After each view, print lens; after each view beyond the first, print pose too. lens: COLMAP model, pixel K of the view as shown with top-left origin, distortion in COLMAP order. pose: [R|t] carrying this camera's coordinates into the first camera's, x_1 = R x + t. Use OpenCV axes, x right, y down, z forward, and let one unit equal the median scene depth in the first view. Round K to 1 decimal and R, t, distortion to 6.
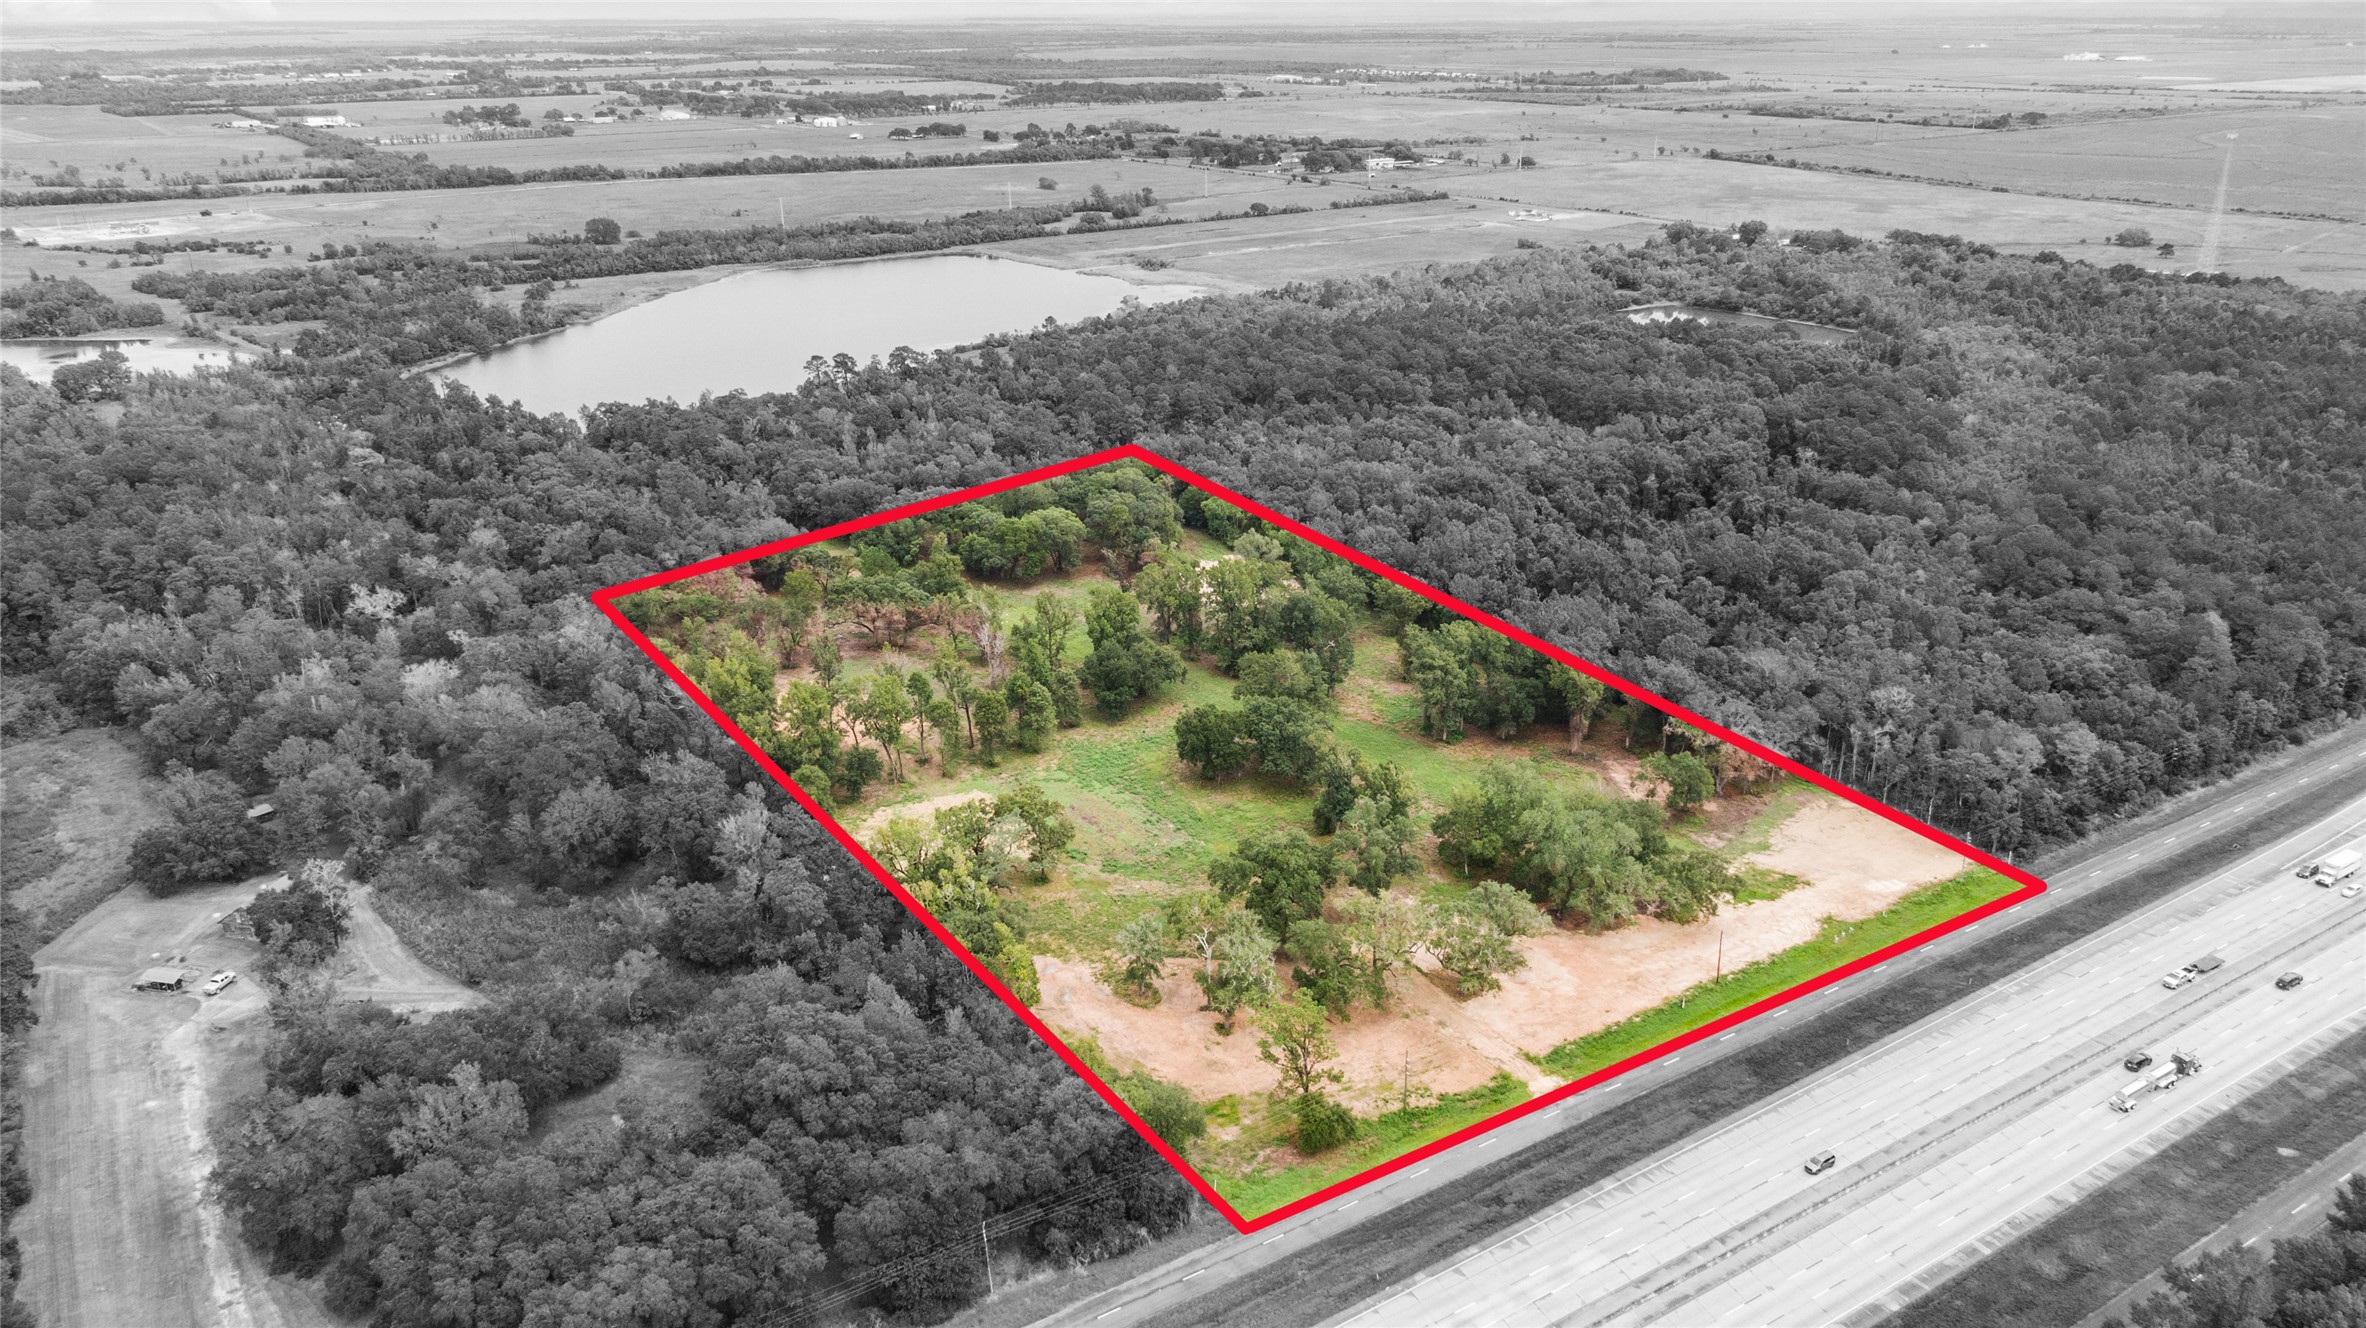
lens RADIAL K [[1648.2, 0, 1183.0], [0, 1648.2, 664.0], [0, 0, 1]] dist [0.036656, -0.062941]
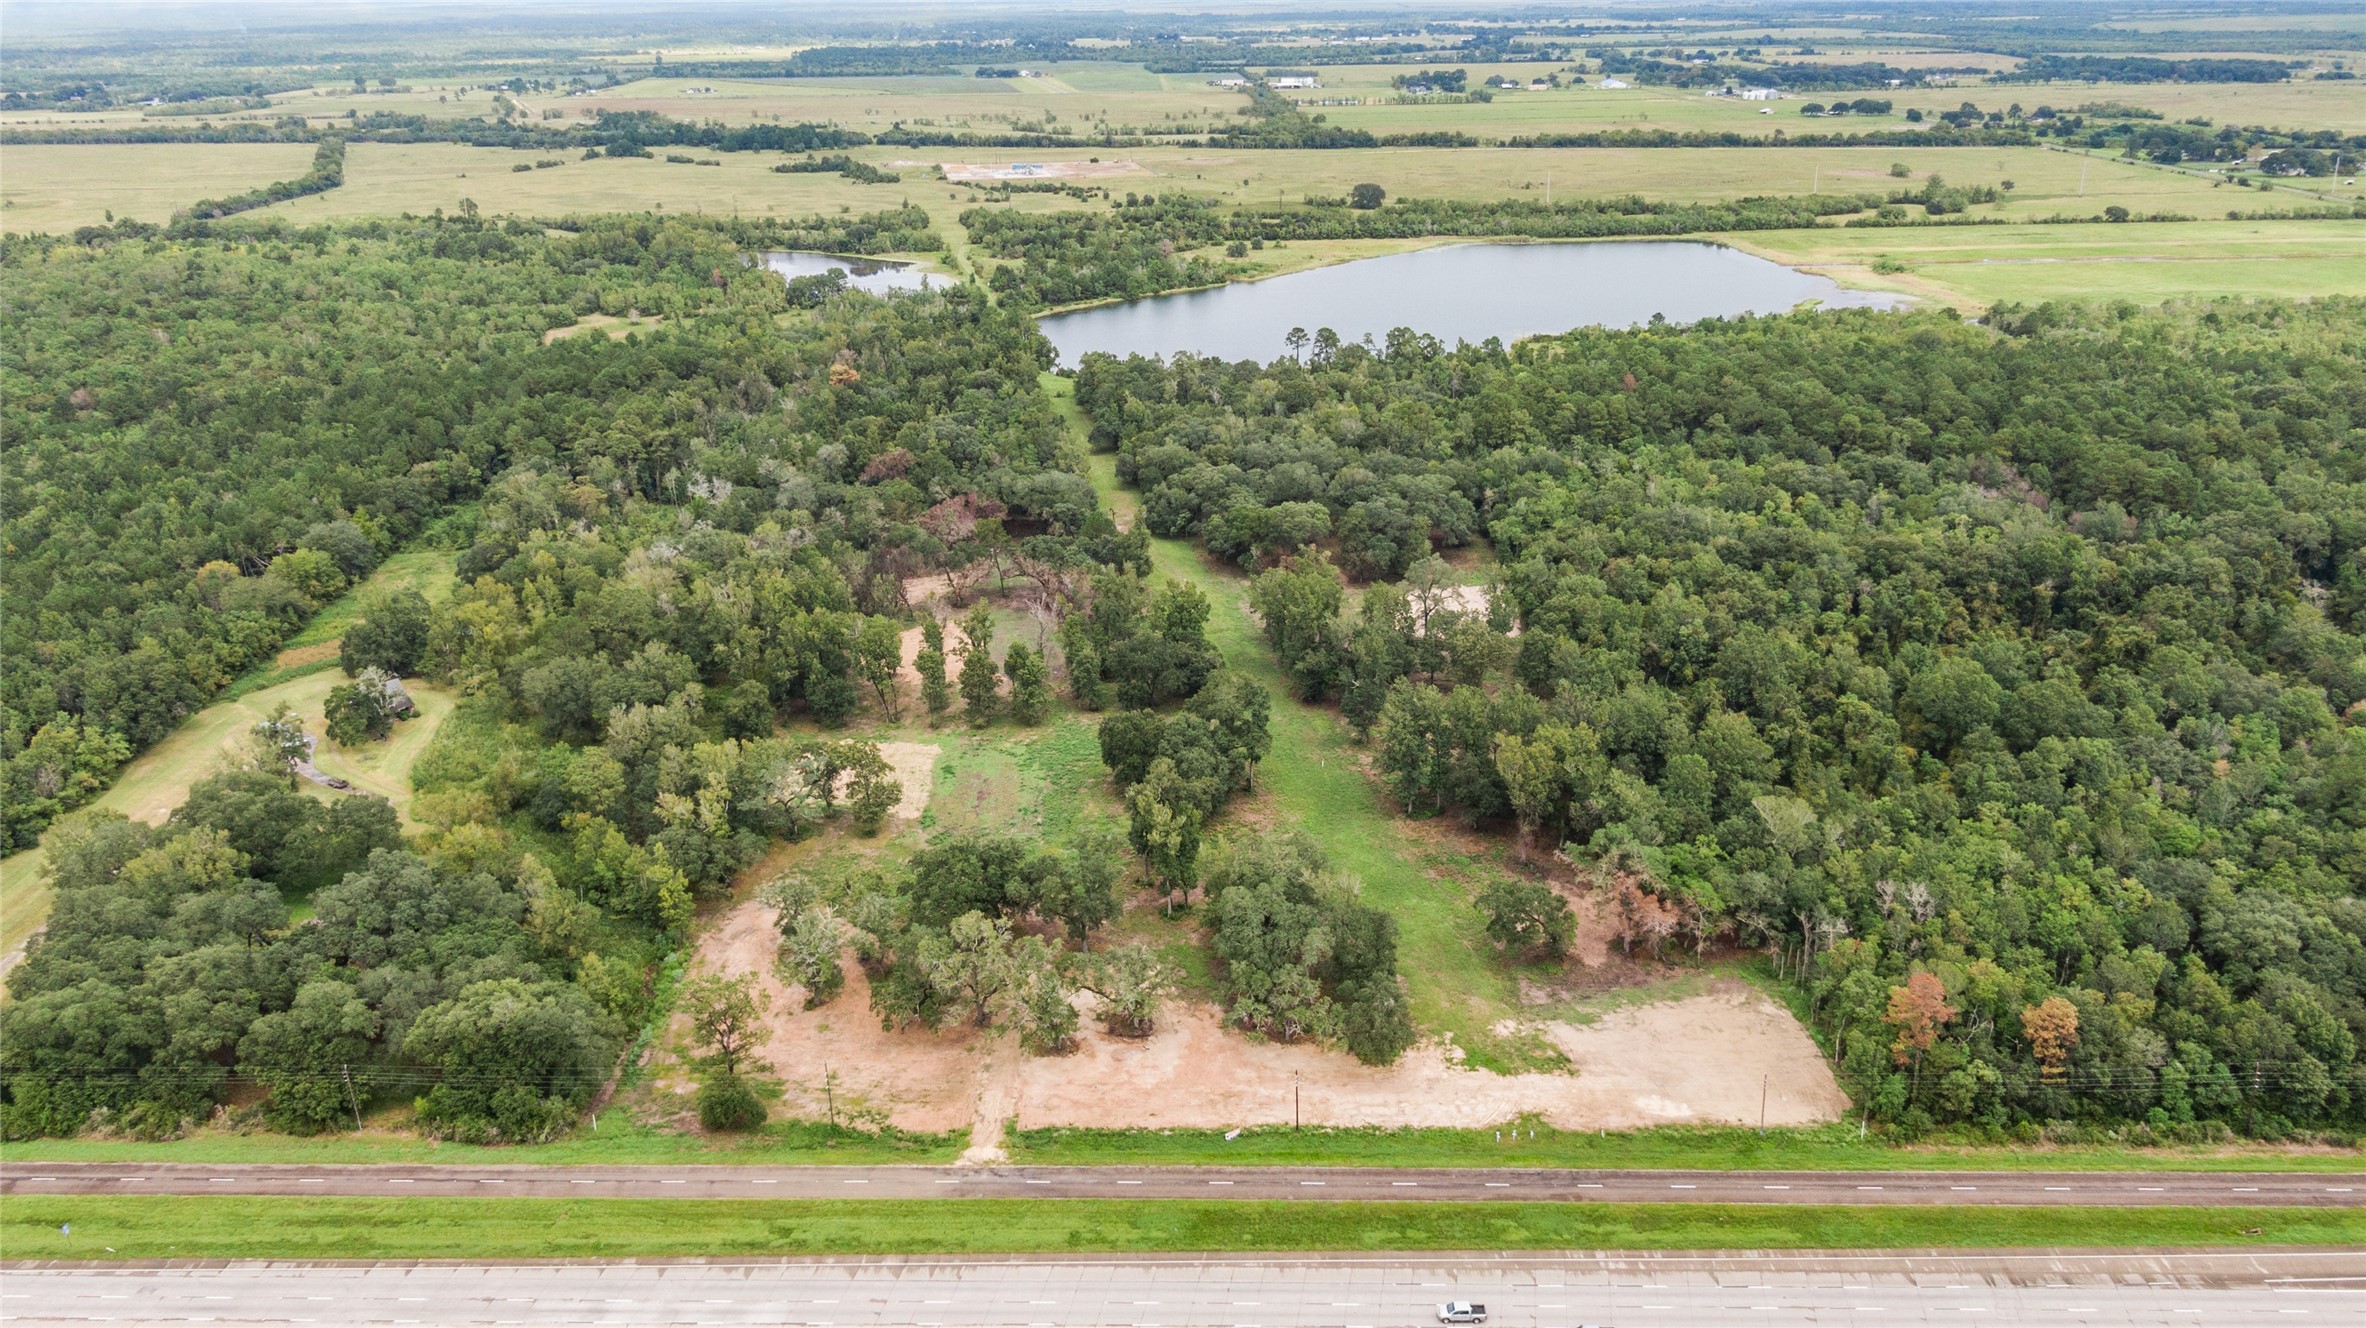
lens RADIAL K [[1686.3, 0, 1183.0], [0, 1686.3, 664.0], [0, 0, 1]] dist [0.035739, -0.053658]
pose [[0.840829, 0.198167, -0.503722, 0.125887], [-0.193095, 0.979163, 0.062887, -0.016720], [0.505688, 0.044389, 0.861574, 0.037978]]
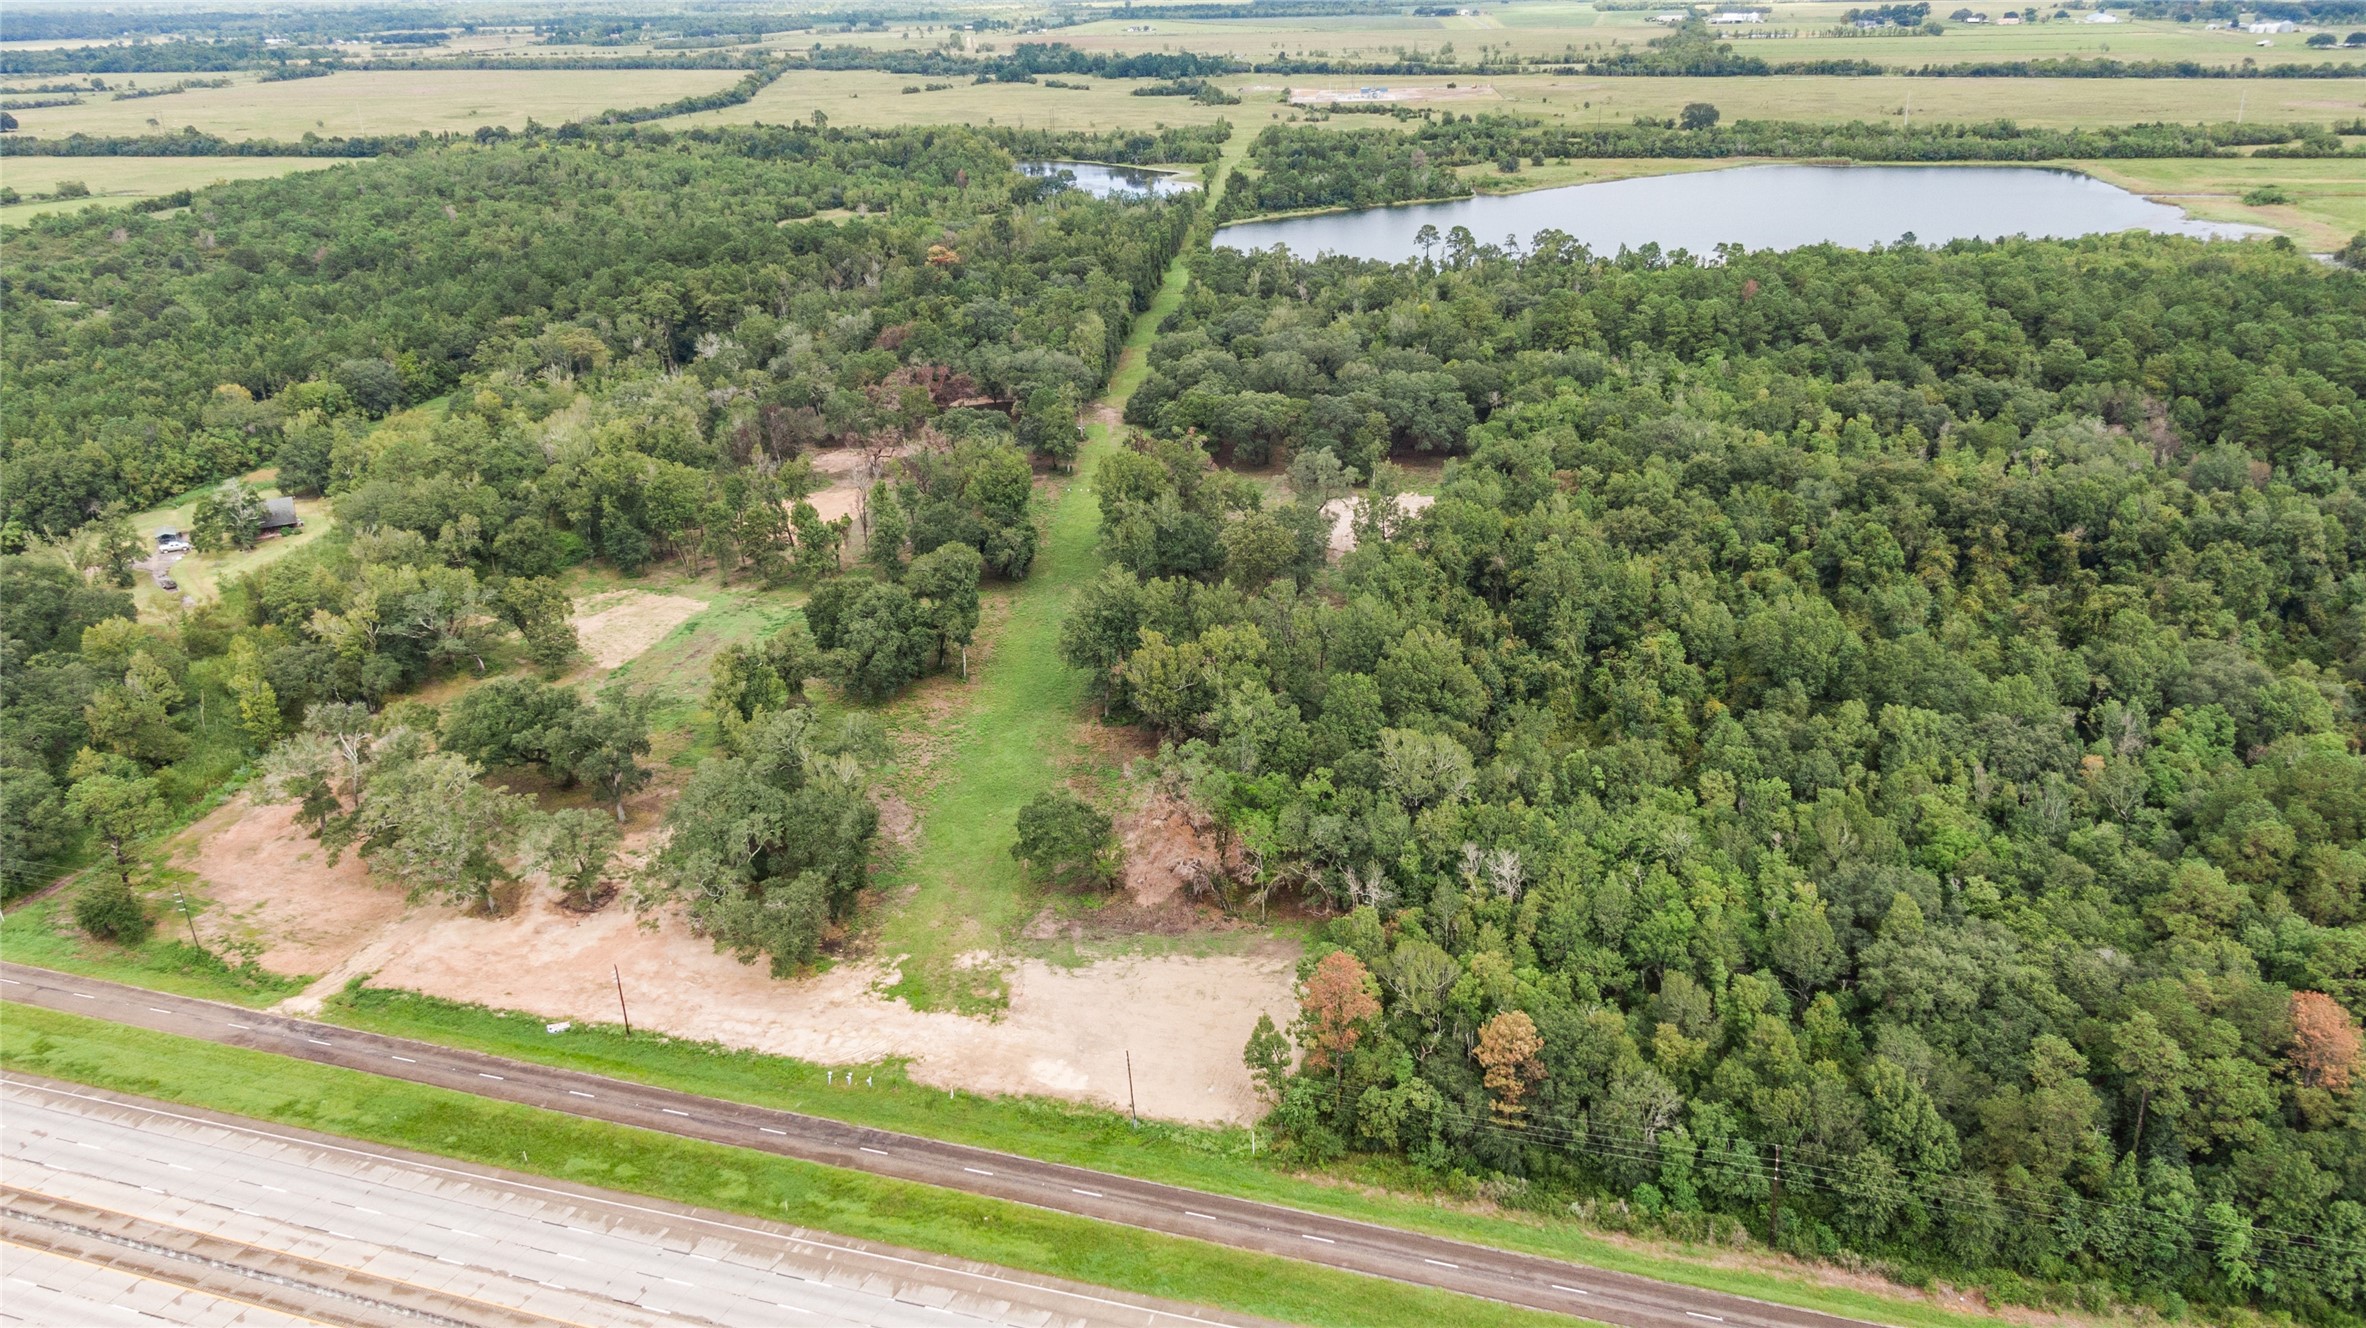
lens RADIAL K [[1622.9, 0, 1183.0], [0, 1622.9, 664.0], [0, 0, 1]] dist [0.029344, -0.041925]
pose [[0.660219, 0.291433, -0.692227, 0.178635], [-0.254348, 0.953947, 0.159033, -0.027669], [0.706695, 0.071070, 0.703939, 0.122124]]
